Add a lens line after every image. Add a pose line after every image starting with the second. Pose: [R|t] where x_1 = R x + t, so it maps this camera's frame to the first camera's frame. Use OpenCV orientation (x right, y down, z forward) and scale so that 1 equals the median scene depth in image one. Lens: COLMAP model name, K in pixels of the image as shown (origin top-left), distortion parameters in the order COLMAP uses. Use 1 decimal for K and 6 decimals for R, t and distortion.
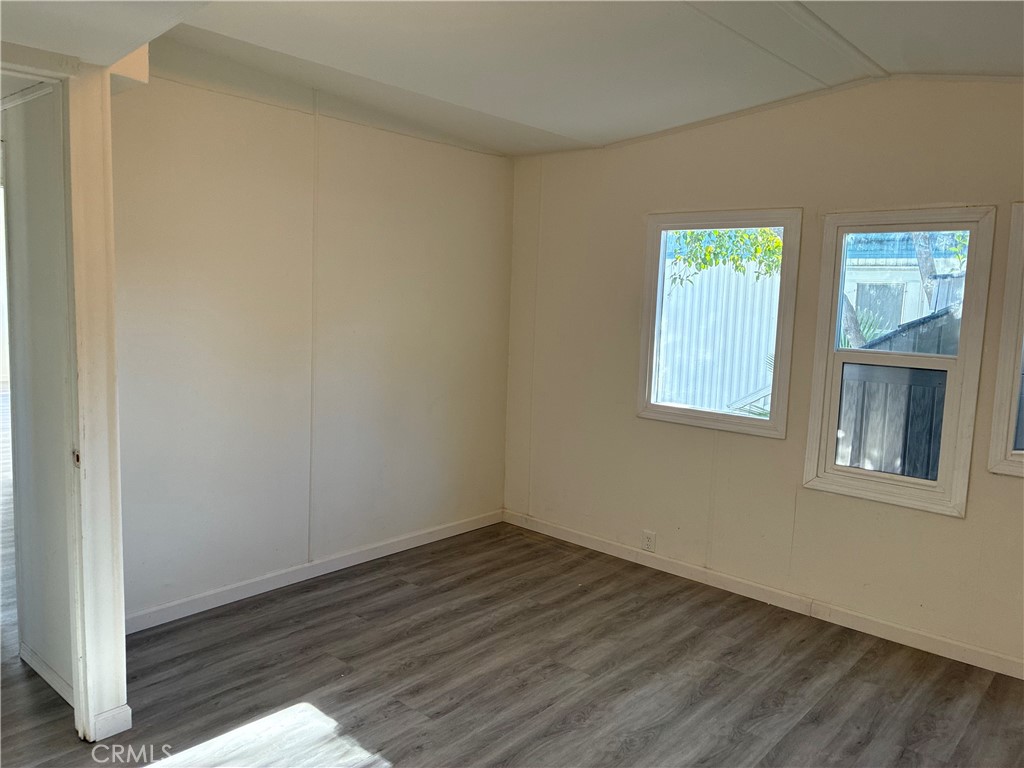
lens RADIAL K [[783.3, 0, 512.0], [0, 783.3, 384.0], [0, 0, 1]] dist [0.056977, -0.091695]
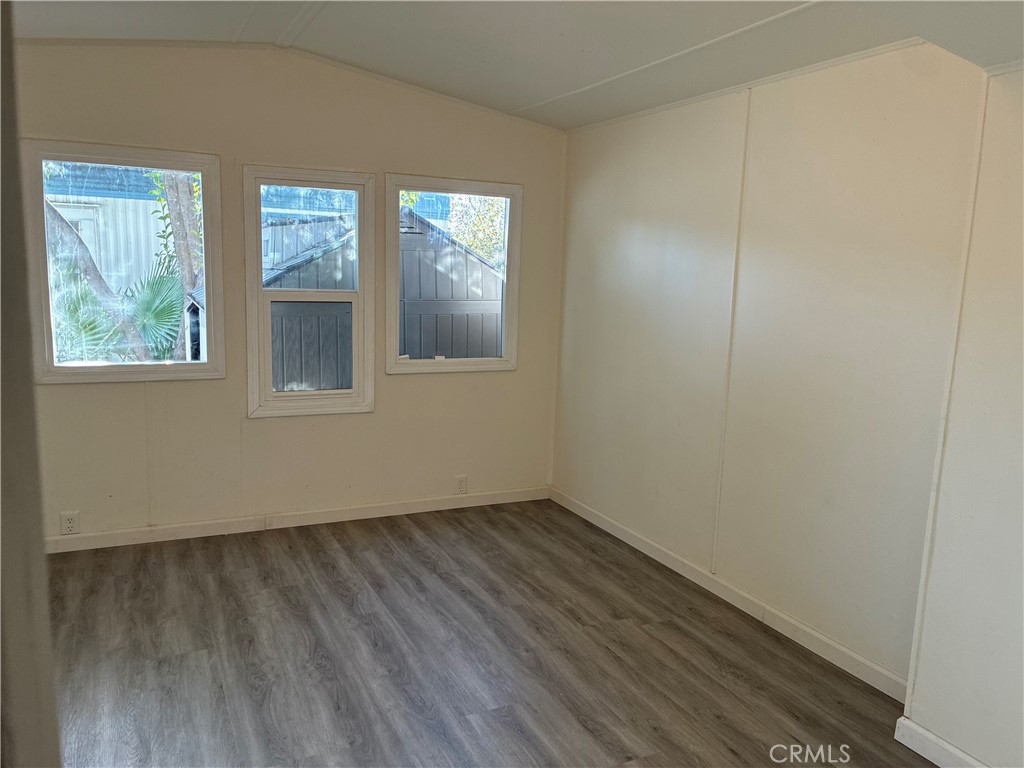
lens RADIAL K [[783.3, 0, 512.0], [0, 783.3, 384.0], [0, 0, 1]] dist [0.056977, -0.091695]
pose [[0.375973, -0.162606, 0.912252, -0.521417], [0.084977, 0.986385, 0.140798, -0.041704], [-0.922726, 0.024585, 0.384672, 0.262755]]
